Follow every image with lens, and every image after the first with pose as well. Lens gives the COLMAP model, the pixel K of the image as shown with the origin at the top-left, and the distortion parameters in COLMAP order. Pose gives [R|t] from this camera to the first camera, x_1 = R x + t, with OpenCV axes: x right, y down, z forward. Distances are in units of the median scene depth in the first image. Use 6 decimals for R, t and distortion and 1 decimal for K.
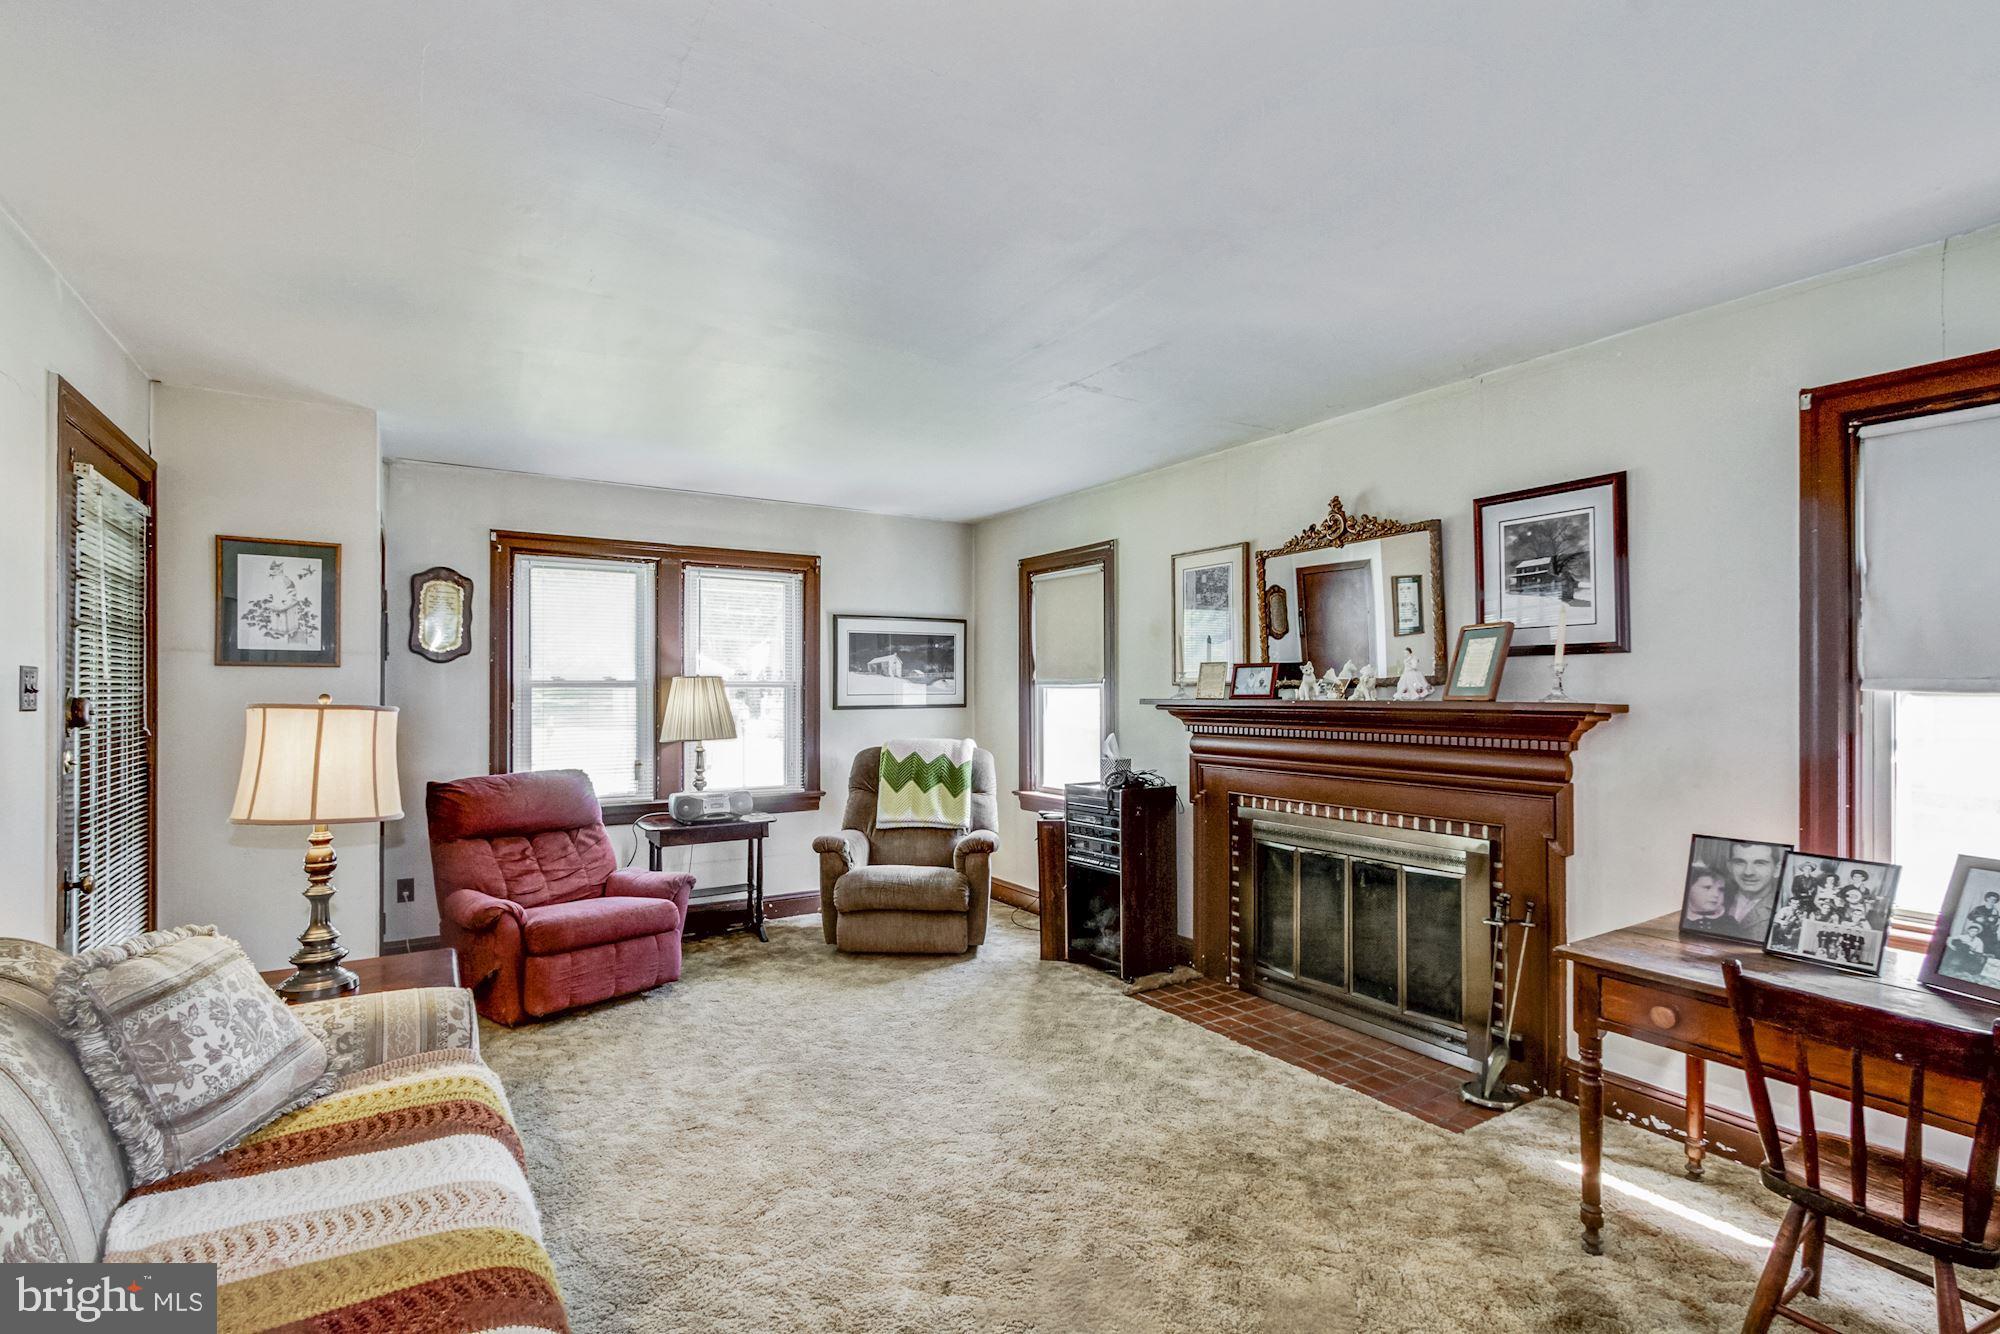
lens RADIAL K [[907.0, 0, 1000.4], [0, 907.0, 692.1], [0, 0, 1]] dist [-0.007208, 0.001087]
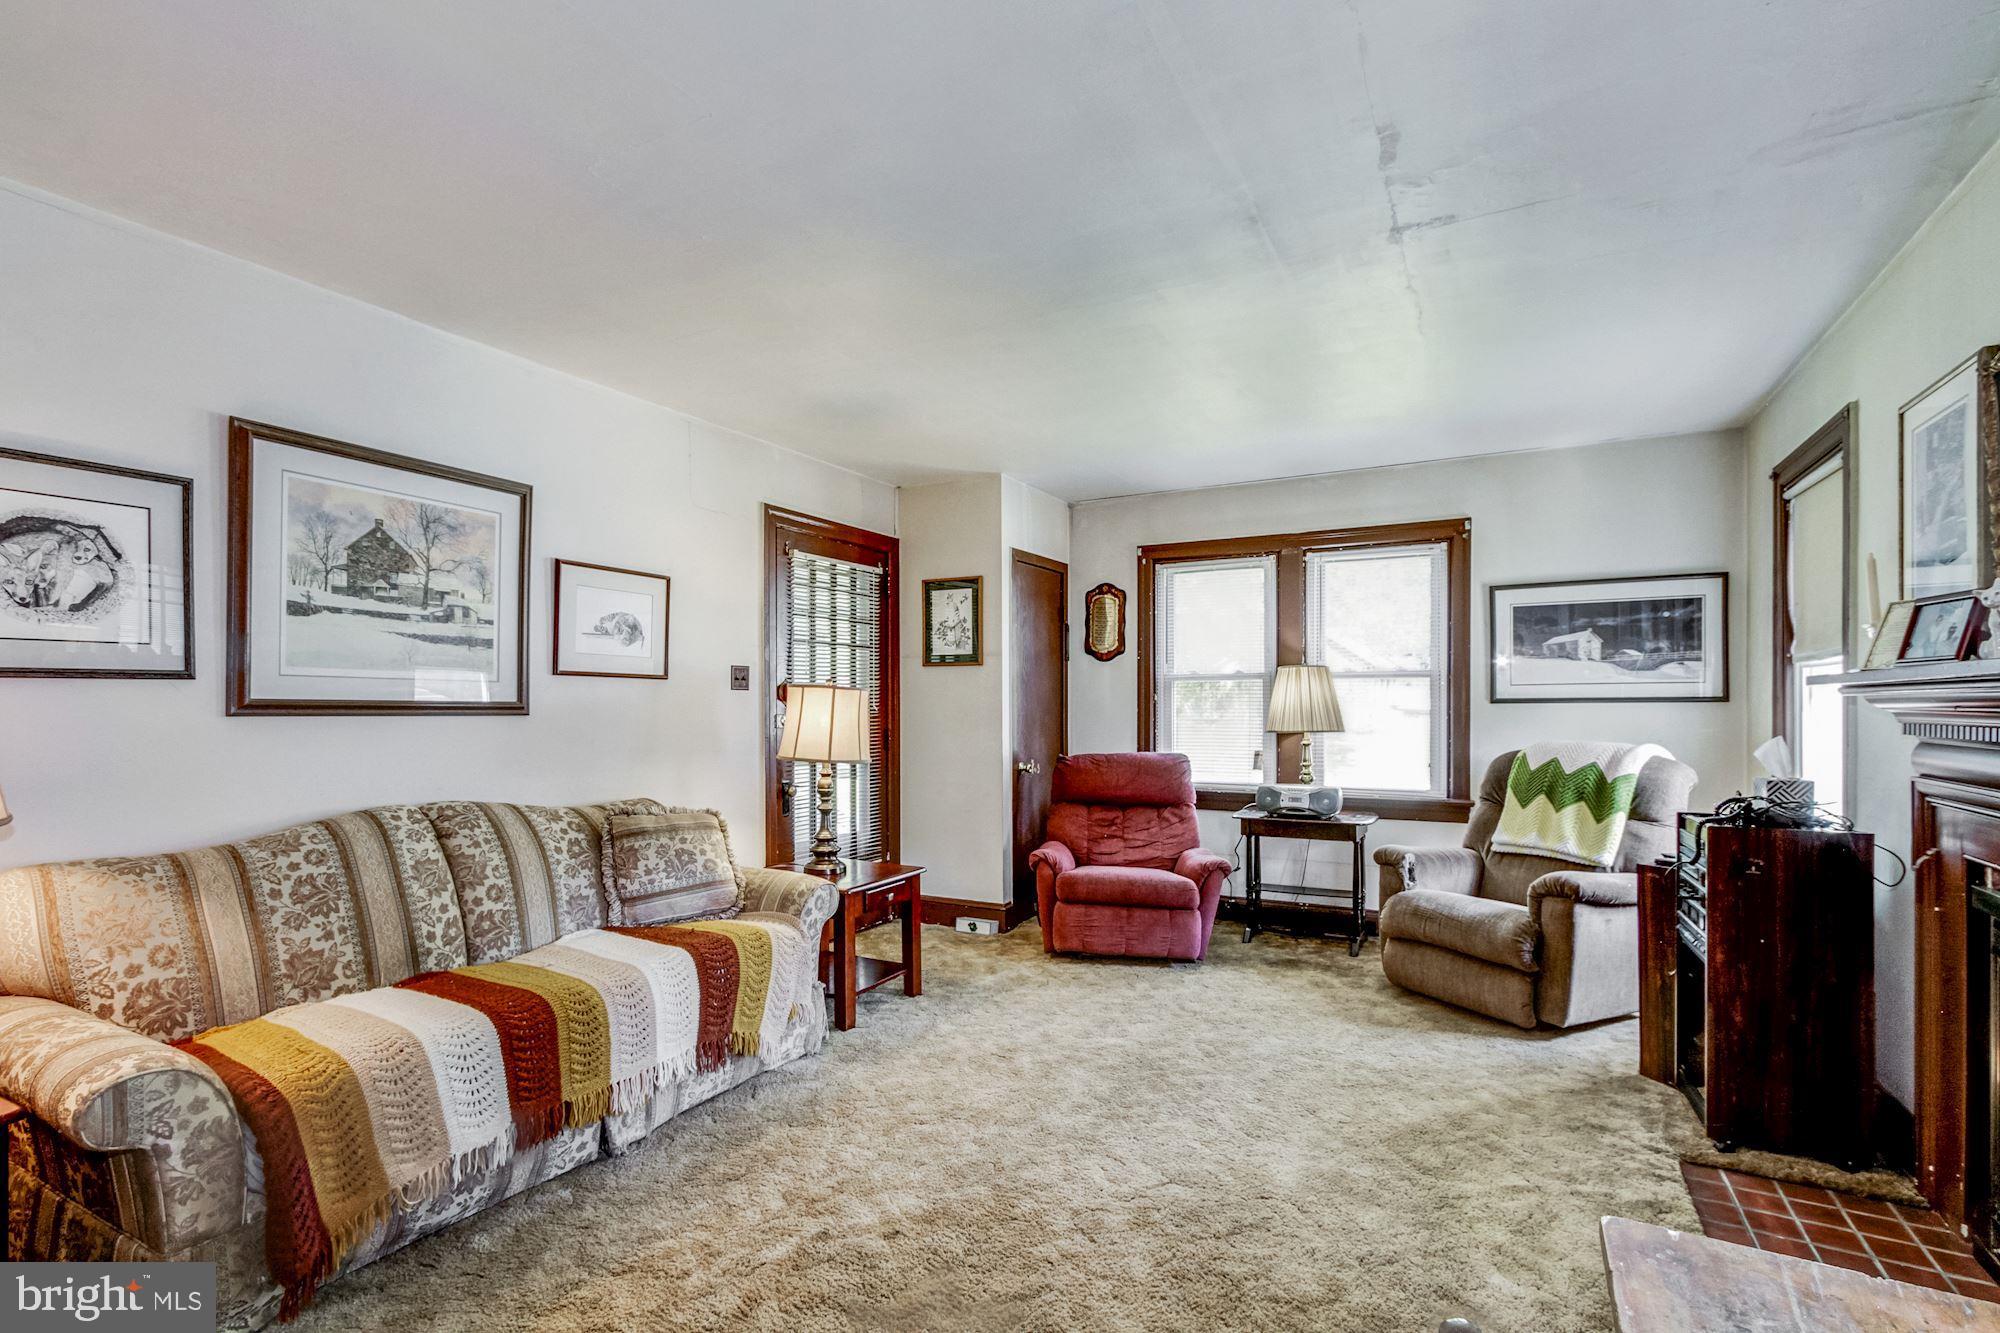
lens RADIAL K [[926.5, 0, 1004.9], [0, 926.5, 705.9], [0, 0, 1]] dist [-0.003197, 0.000431]
pose [[0.488201, 0.002627, -0.872727, 0.437791], [0.000805, 0.999994, 0.003460, 0.024928], [0.872731, -0.002392, 0.488196, 0.284351]]
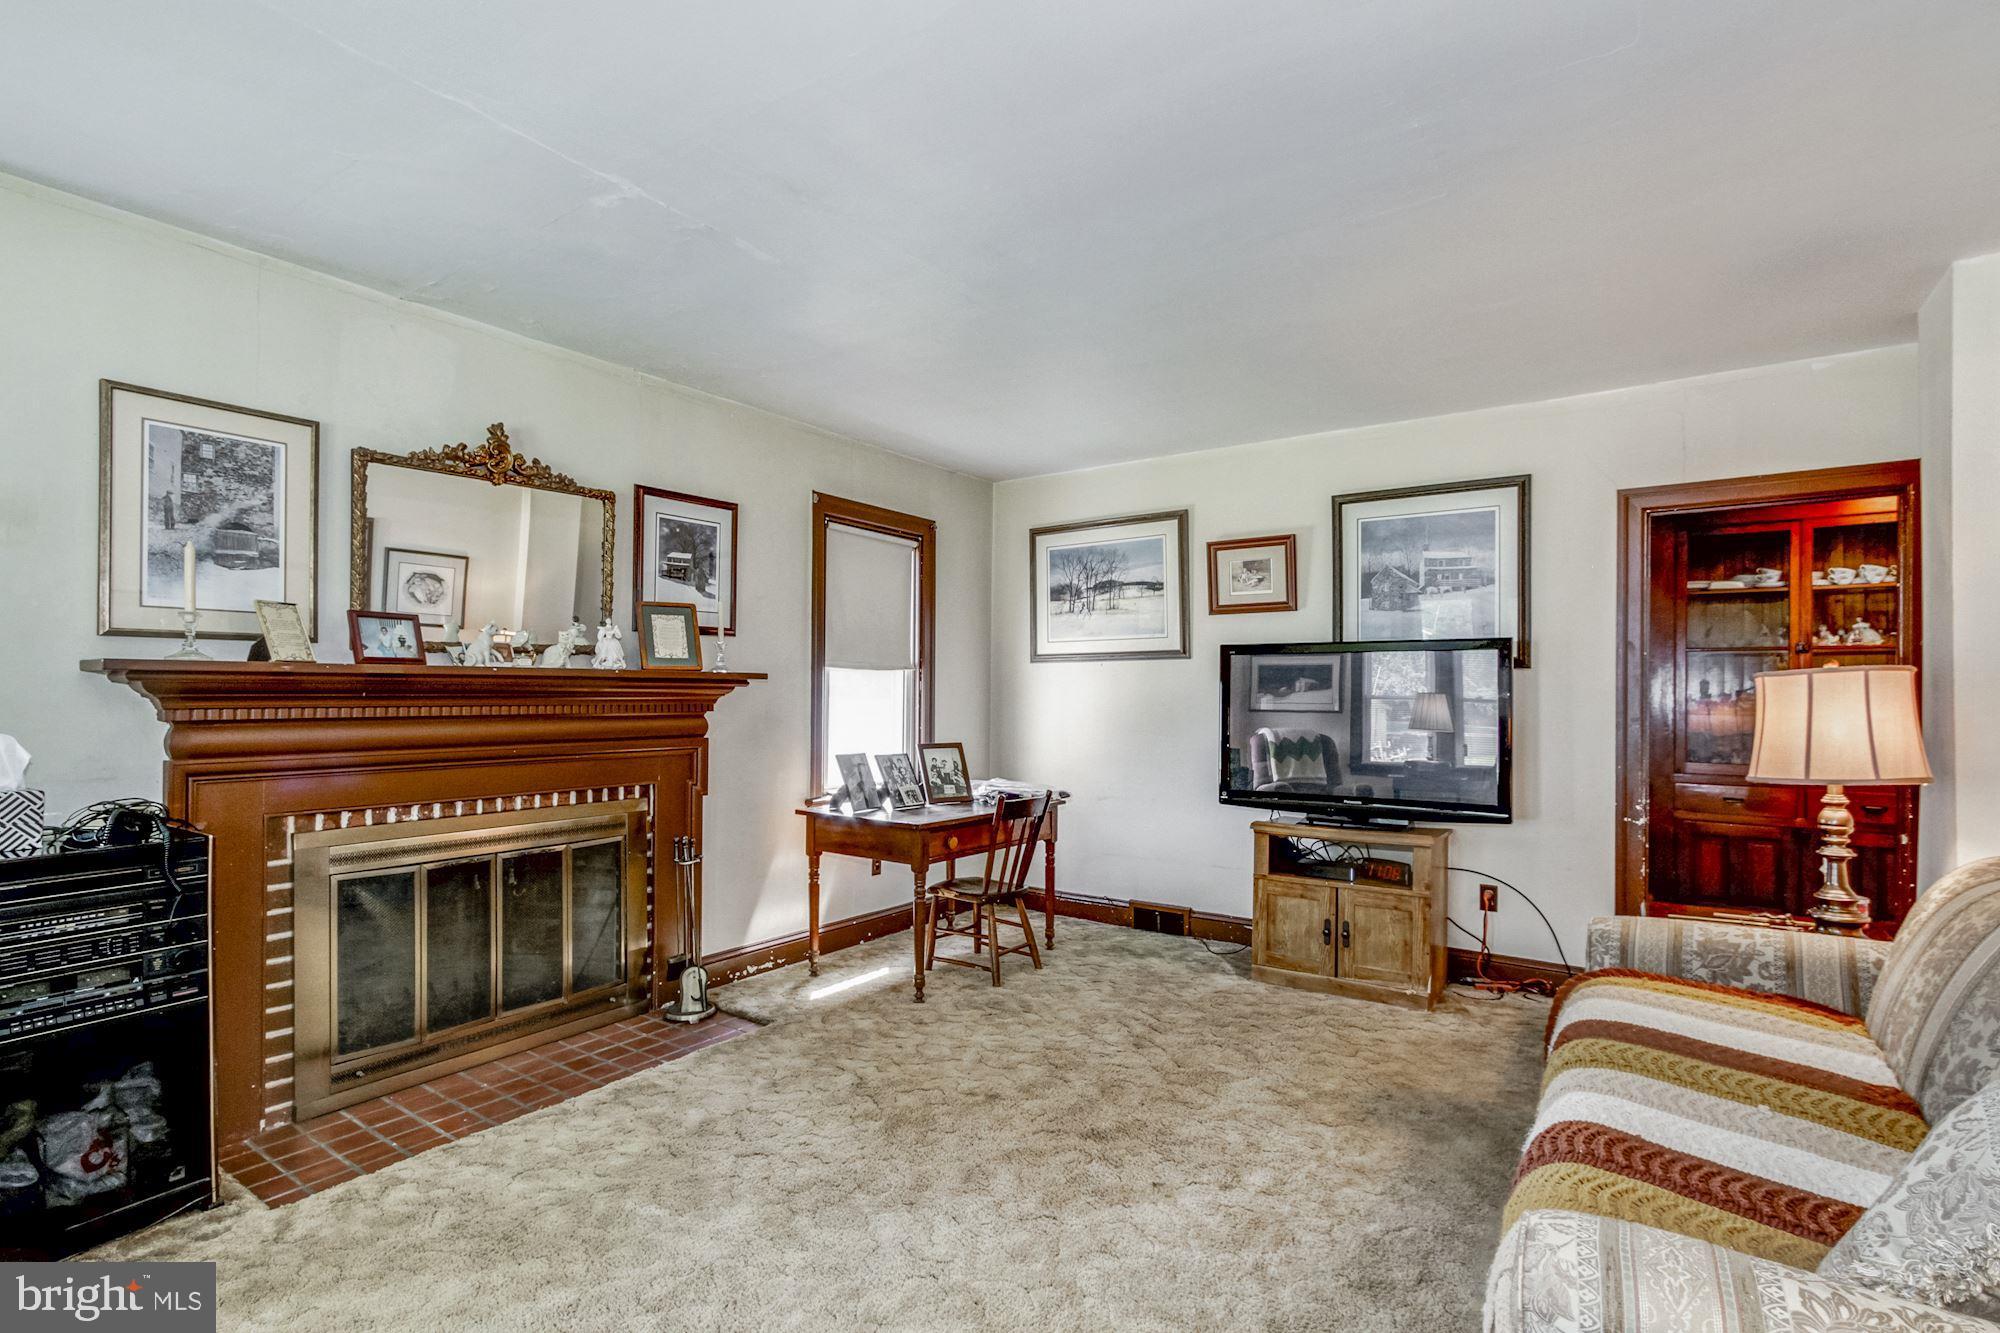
lens RADIAL K [[938.1, 0, 986.1], [0, 938.1, 675.6], [0, 0, 1]] dist [-0.003663, -0.000067]
pose [[-0.361049, 0.008922, 0.932504, -0.510890], [-0.008444, 0.999882, -0.012836, 0.019998], [-0.932509, -0.012508, -0.360931, 0.773041]]
